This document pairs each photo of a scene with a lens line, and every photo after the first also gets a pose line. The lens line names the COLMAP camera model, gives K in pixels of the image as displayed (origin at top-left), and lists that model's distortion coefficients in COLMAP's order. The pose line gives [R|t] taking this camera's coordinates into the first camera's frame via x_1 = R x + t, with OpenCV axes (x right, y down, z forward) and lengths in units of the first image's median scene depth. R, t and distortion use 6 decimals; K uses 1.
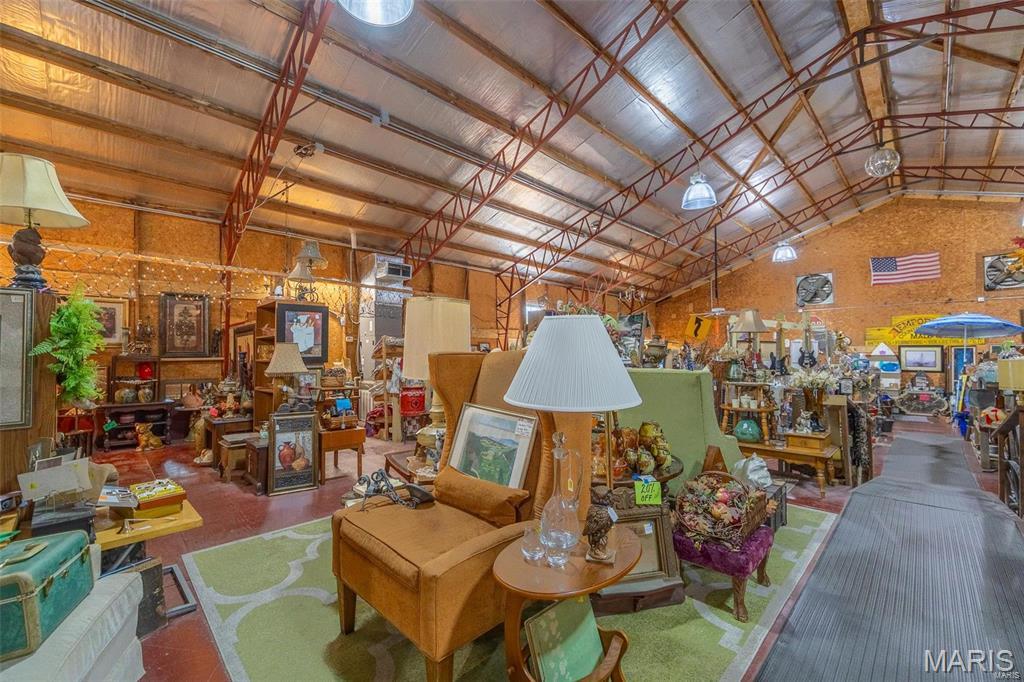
lens RADIAL K [[415.8, 0, 512.7], [0, 415.8, 344.0], [0, 0, 1]] dist [-0.001226, -0.000650]
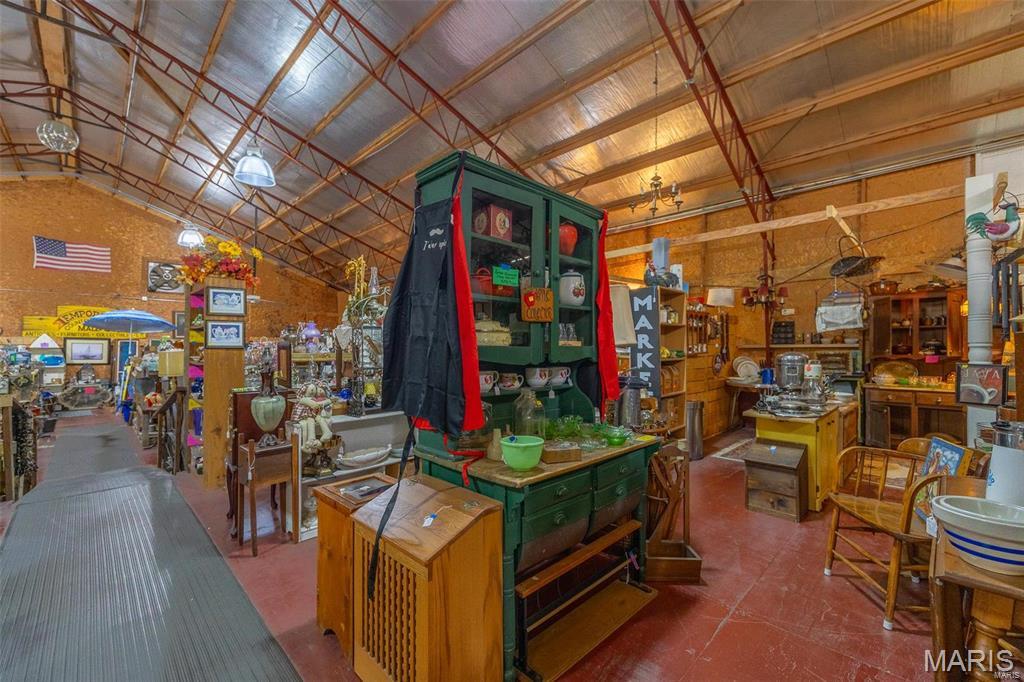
lens RADIAL K [[422.1, 0, 514.5], [0, 422.1, 344.7], [0, 0, 1]] dist [-0.000036, -0.000002]
pose [[-0.003205, 0.013989, 0.999897, -0.029053], [-0.032800, 0.999363, -0.014087, 0.000436], [-0.999457, -0.032842, -0.002744, -0.010175]]
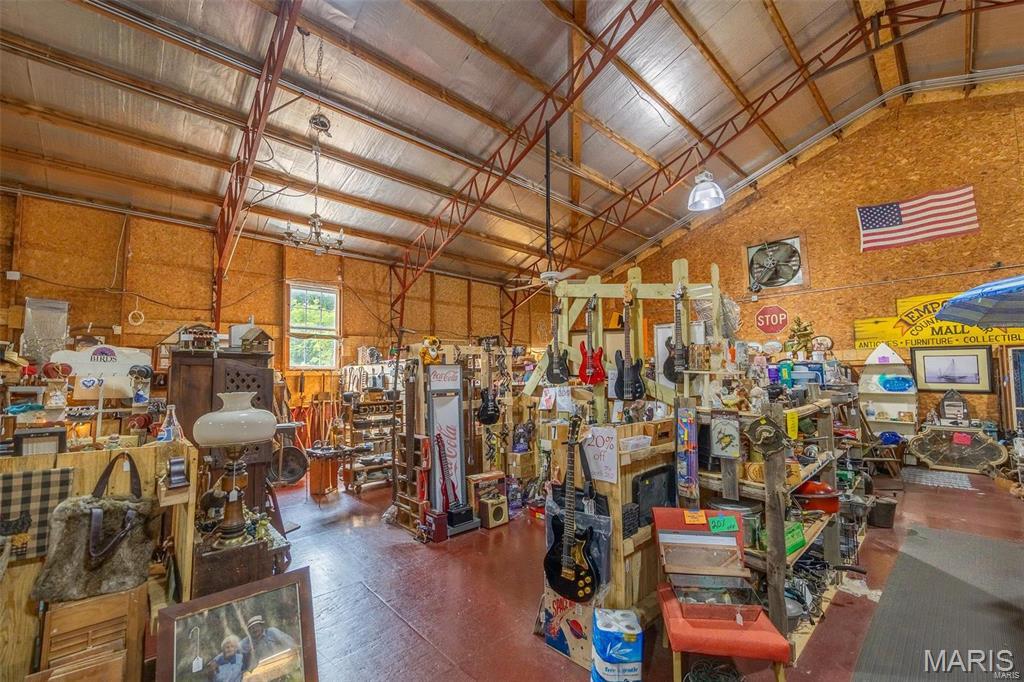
lens RADIAL K [[388.1, 0, 561.4], [0, 388.1, 339.7], [0, 0, 1]] dist [0.014869, -0.000021]
pose [[0.999787, -0.009876, -0.018145, 0.669993], [0.008925, 0.998619, -0.051766, 0.026241], [0.018632, 0.051593, 0.998494, 0.653432]]
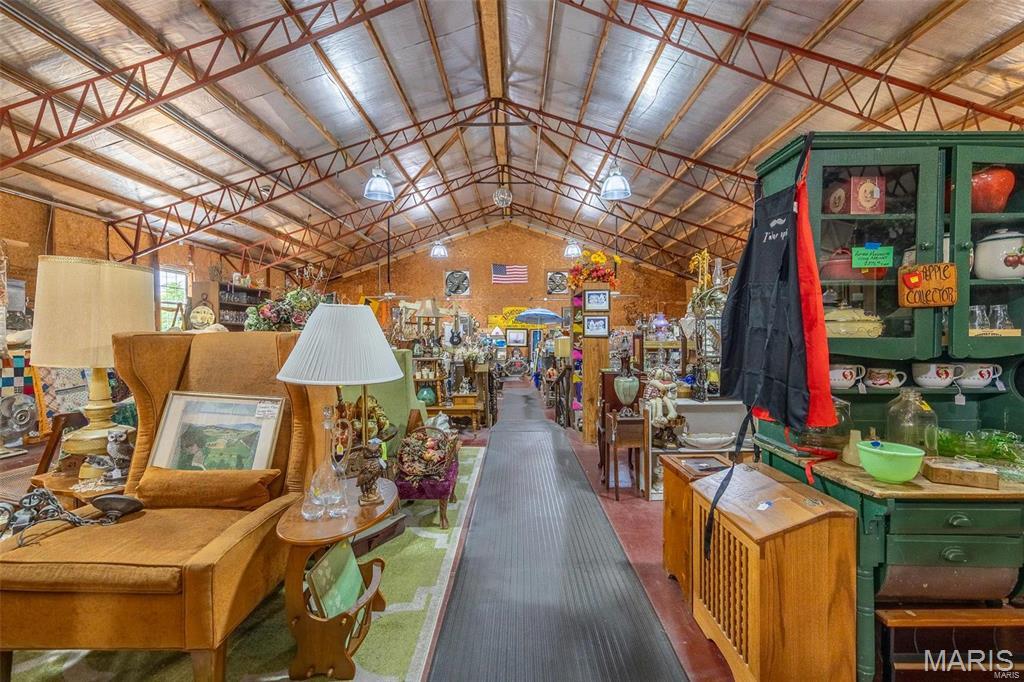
lens RADIAL K [[410.2, 0, 513.4], [0, 410.2, 339.8], [0, 0, 1]] dist [-0.002029, -0.000057]
pose [[0.712684, -0.004268, 0.701473, -0.049004], [-0.024064, 0.999244, 0.030529, -0.001928], [-0.701073, -0.038638, 0.712042, -0.021796]]
